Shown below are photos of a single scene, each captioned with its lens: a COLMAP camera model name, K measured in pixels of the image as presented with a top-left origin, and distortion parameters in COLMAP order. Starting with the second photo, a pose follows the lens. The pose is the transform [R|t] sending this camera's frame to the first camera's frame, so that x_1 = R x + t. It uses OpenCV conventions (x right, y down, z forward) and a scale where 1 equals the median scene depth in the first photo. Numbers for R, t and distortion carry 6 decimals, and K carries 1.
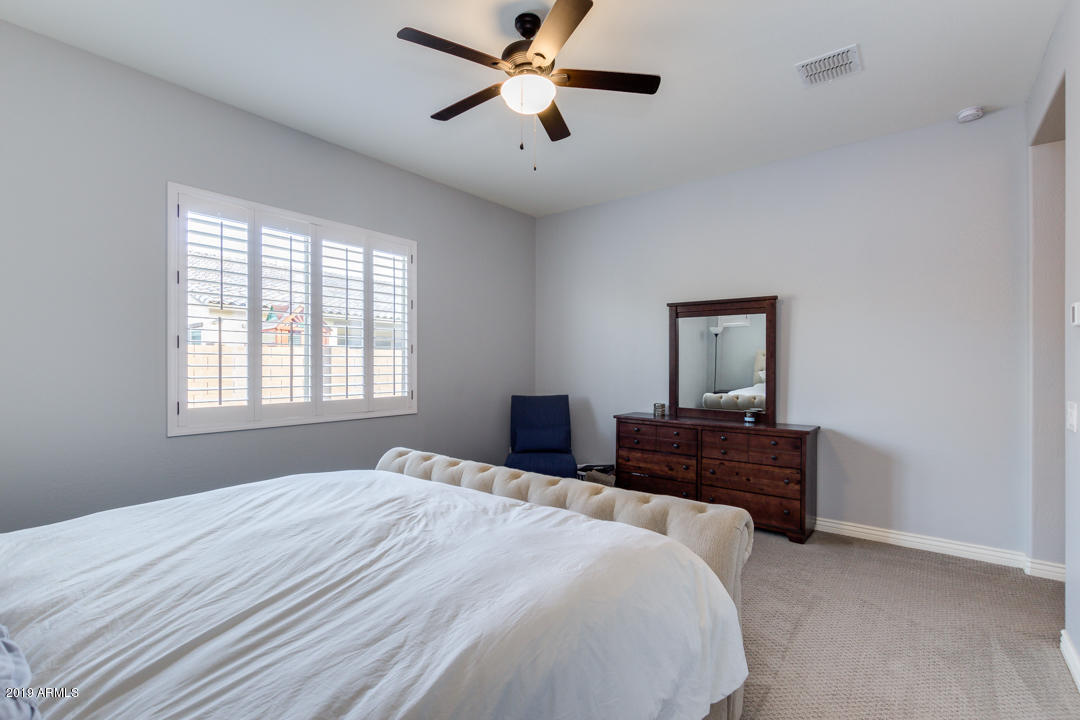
lens RADIAL K [[496.8, 0, 543.0], [0, 496.8, 362.8], [0, 0, 1]] dist [0.013805, -0.003632]
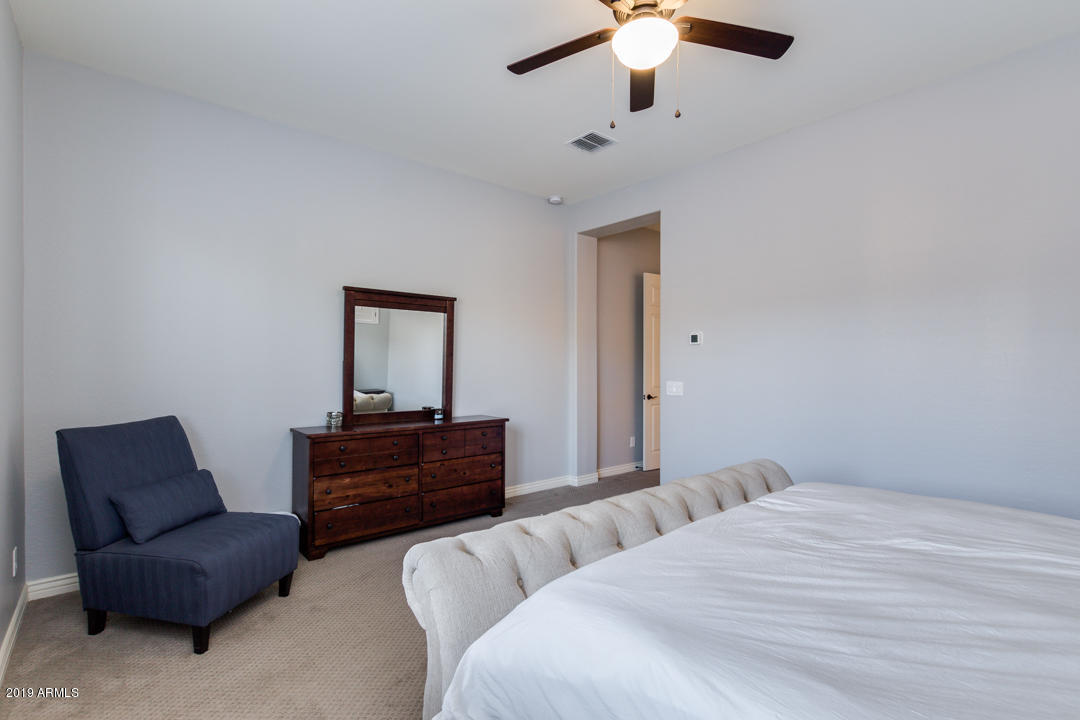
lens RADIAL K [[496.8, 0, 540.9], [0, 496.8, 364.7], [0, 0, 1]] dist [0.013805, -0.003632]
pose [[0.187818, -0.004386, 0.982194, -0.537648], [-0.008658, 0.999944, 0.006121, 0.000361], [-0.982166, -0.009653, 0.187769, 0.609695]]
